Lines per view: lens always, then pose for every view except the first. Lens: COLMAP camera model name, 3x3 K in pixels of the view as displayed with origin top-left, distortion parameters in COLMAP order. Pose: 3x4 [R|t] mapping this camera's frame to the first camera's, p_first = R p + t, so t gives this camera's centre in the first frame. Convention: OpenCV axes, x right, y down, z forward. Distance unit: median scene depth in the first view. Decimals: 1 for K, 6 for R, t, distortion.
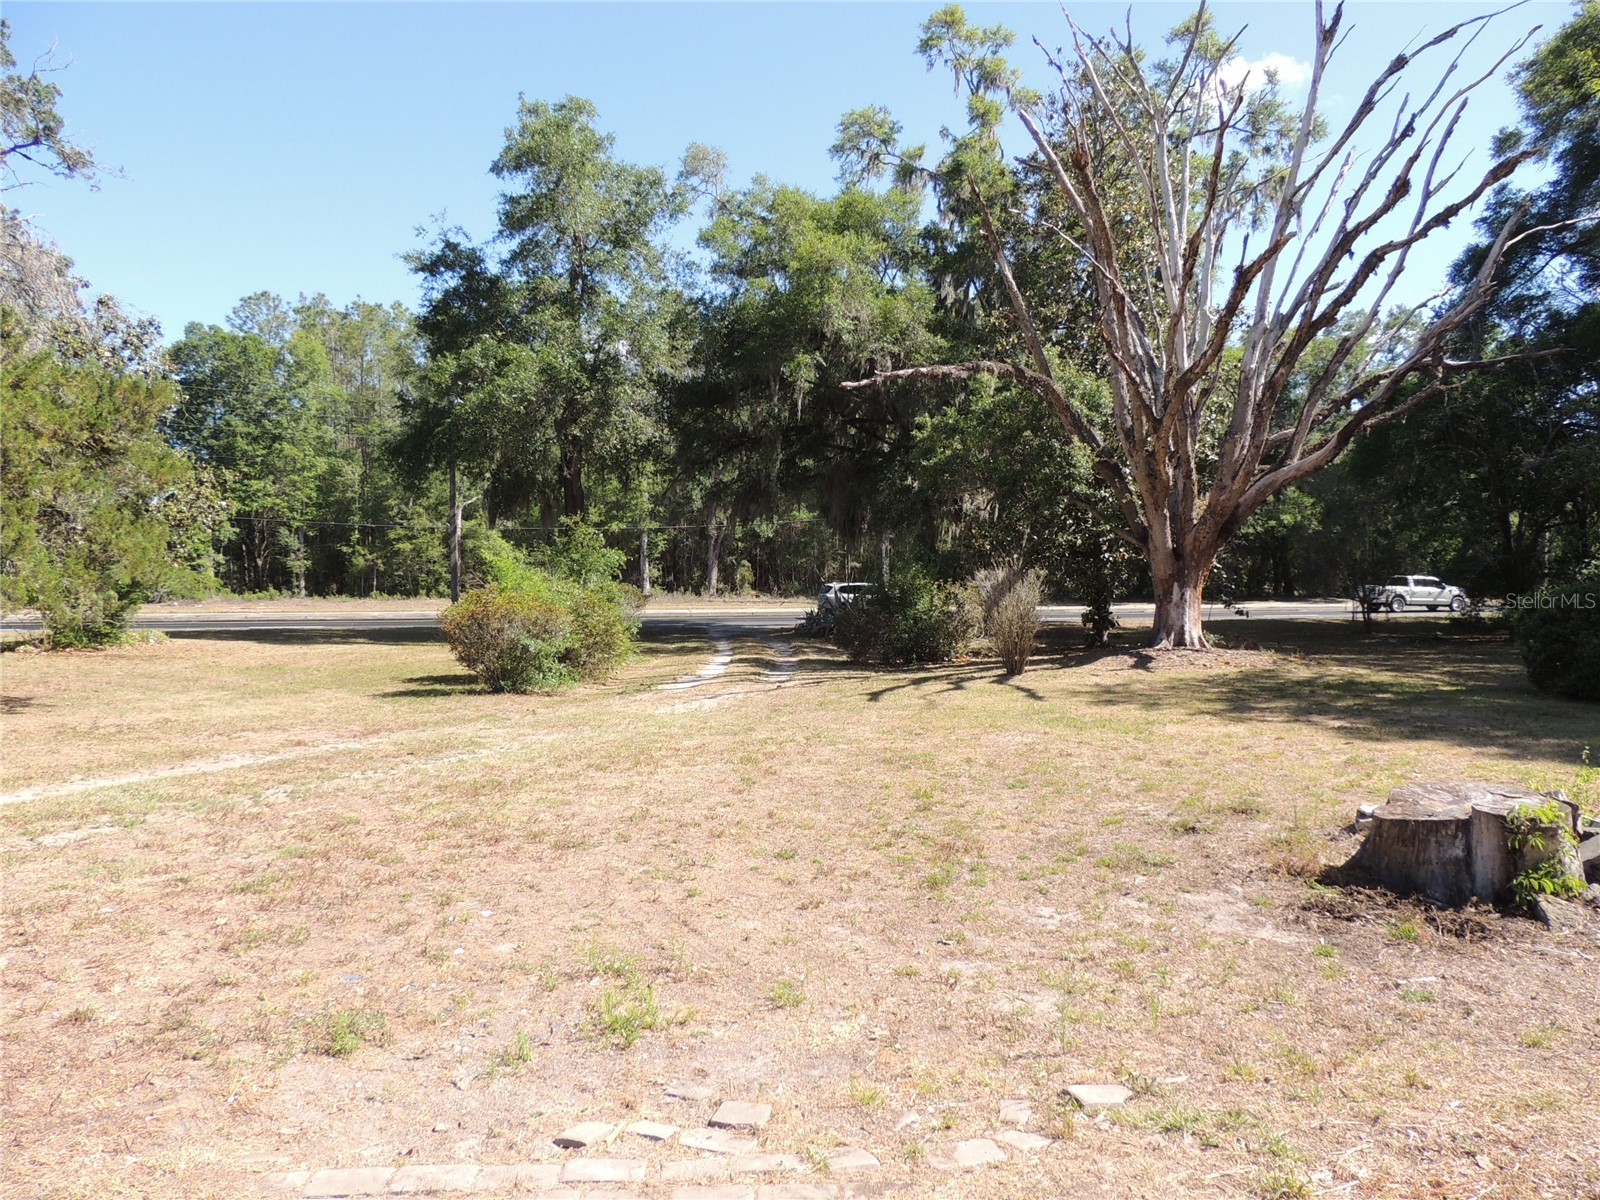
lens RADIAL K [[1140.3, 0, 800.0], [0, 1140.3, 600.0], [0, 0, 1]] dist [-0.023276, 0.002741]
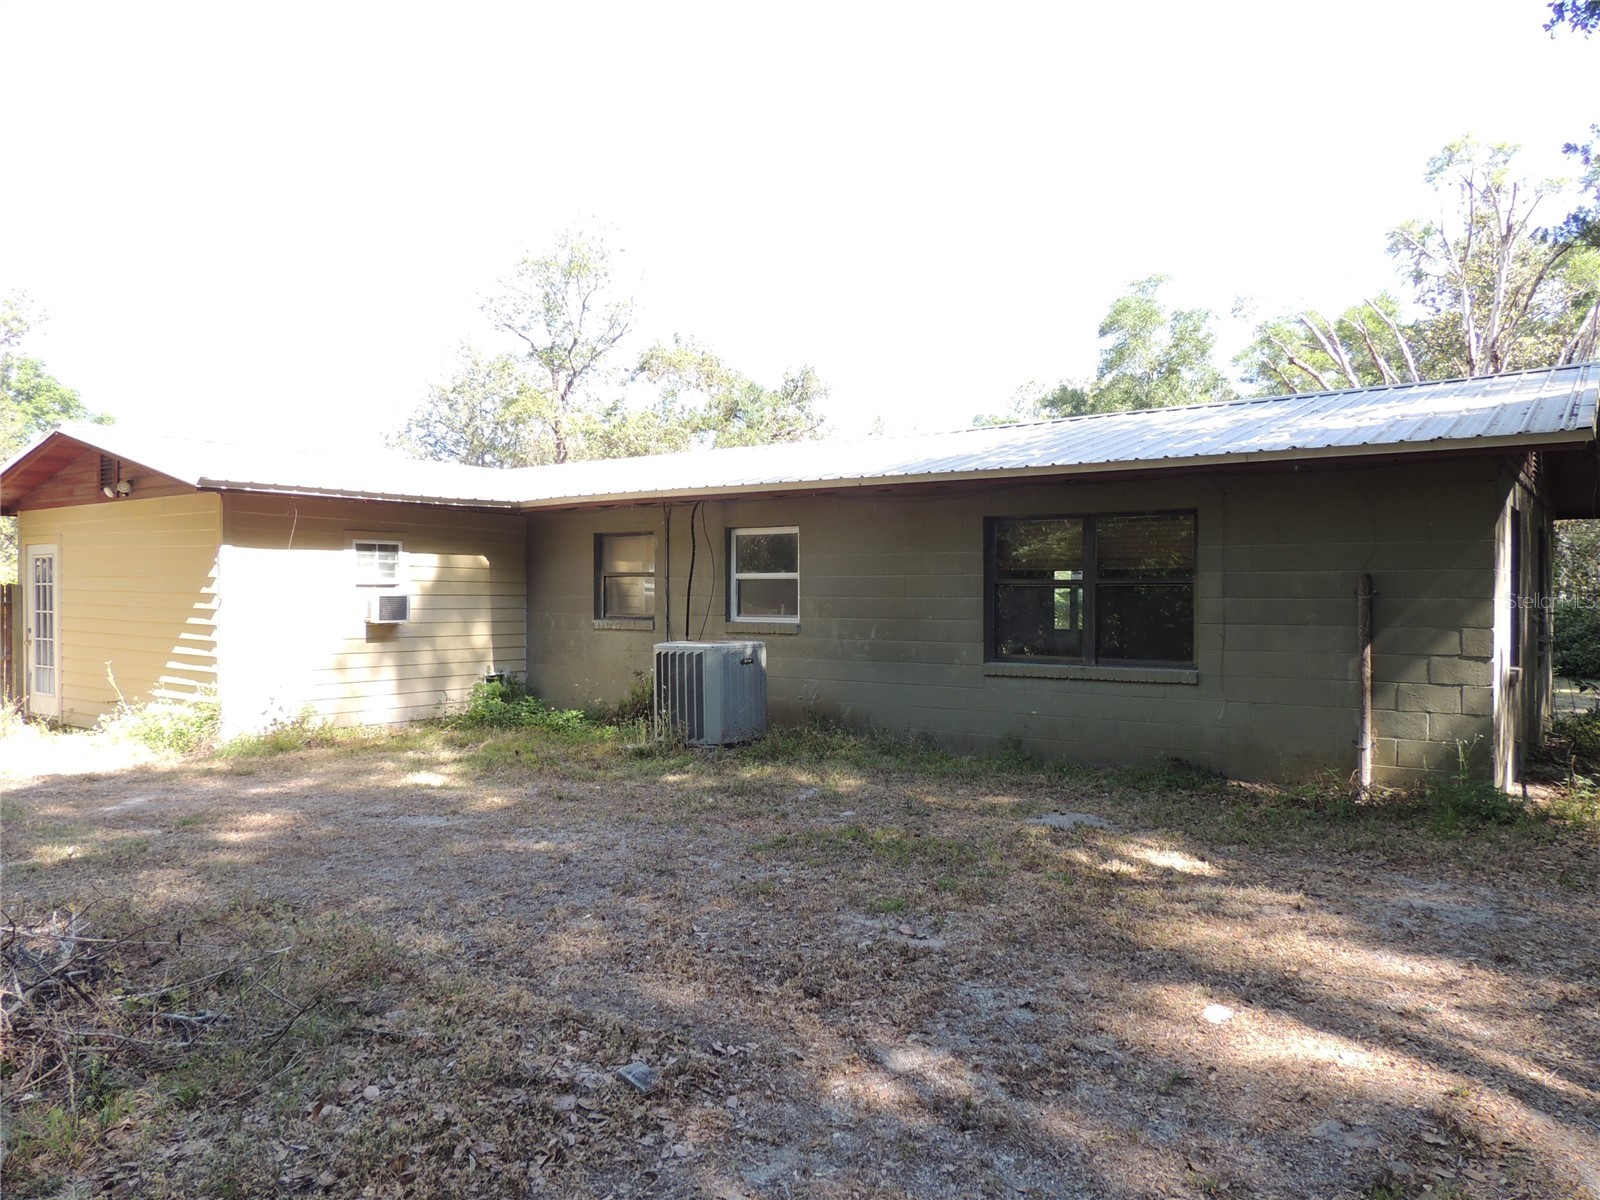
lens RADIAL K [[1140.3, 0, 800.0], [0, 1140.3, 600.0], [0, 0, 1]] dist [-0.023276, 0.002741]
pose [[0.758190, 0.012794, -0.651908, 0.398144], [-0.022517, 0.999725, -0.006568, 0.006822], [0.651644, 0.019658, 0.758270, -0.398221]]
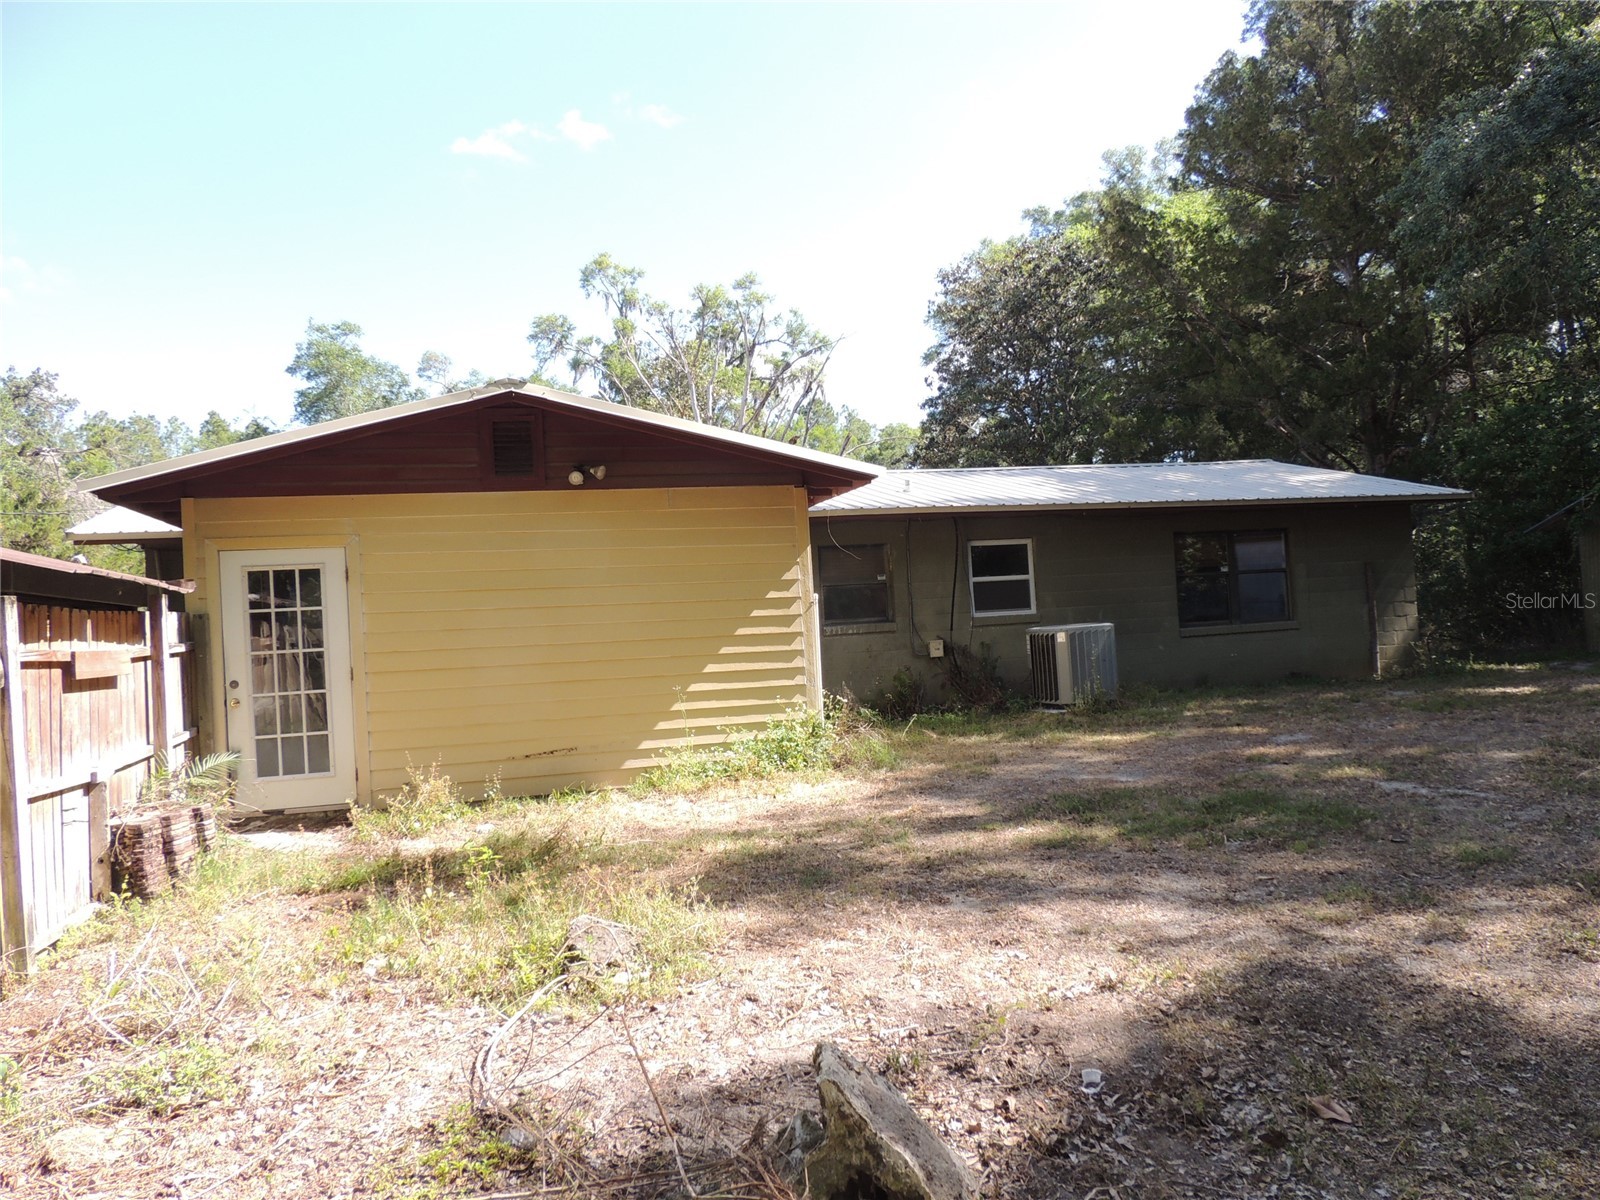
lens RADIAL K [[1140.3, 0, 800.0], [0, 1140.3, 600.0], [0, 0, 1]] dist [-0.023276, 0.002741]
pose [[0.978173, -0.043899, 0.203103, 0.064216], [0.053610, 0.997655, -0.042561, 0.017892], [-0.200758, 0.052520, 0.978232, -0.526498]]
